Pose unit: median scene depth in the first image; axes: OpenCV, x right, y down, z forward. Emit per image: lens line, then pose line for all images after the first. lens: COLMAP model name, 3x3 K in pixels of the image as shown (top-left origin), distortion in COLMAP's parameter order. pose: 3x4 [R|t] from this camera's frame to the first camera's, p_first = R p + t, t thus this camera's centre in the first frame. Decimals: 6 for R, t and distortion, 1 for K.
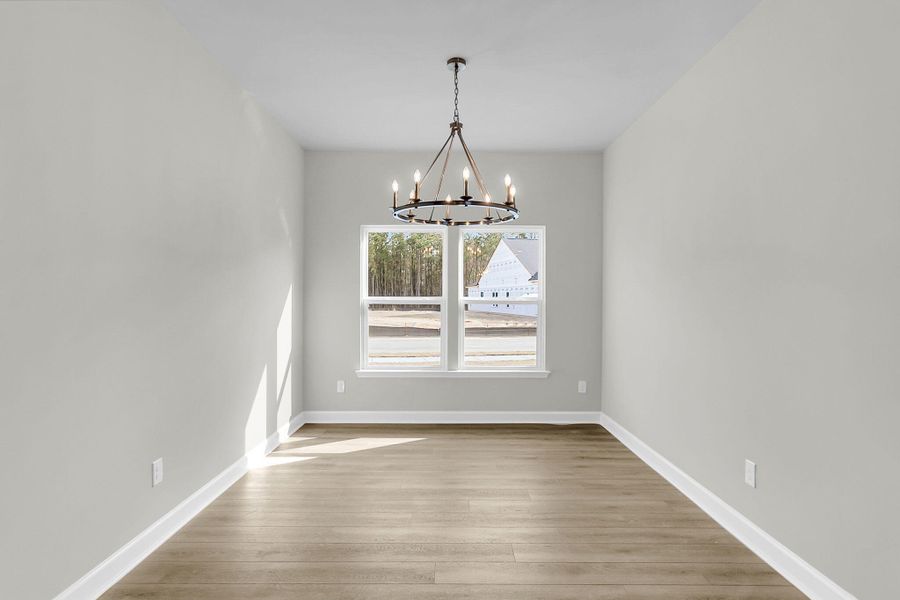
lens RADIAL K [[449.4, 0, 448.7], [0, 449.4, 297.2], [0, 0, 1]] dist [0.007351, -0.000905]
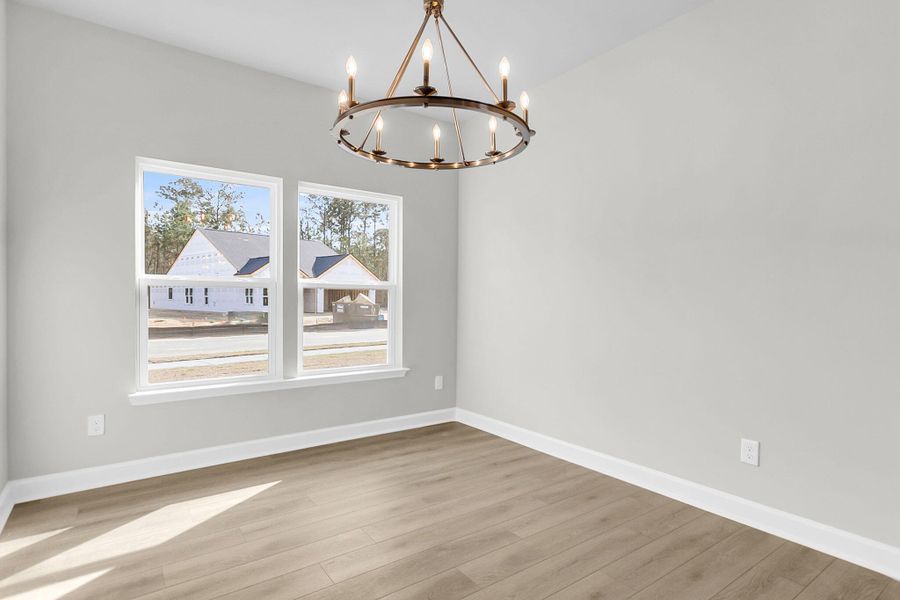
lens RADIAL K [[449.4, 0, 450.8], [0, 449.4, 294.1], [0, 0, 1]] dist [0.007351, -0.000905]
pose [[0.822320, 0.008177, 0.568966, -0.219670], [-0.010010, 0.999950, 0.000095, 0.025925], [-0.568937, -0.005774, 0.822361, 0.283010]]
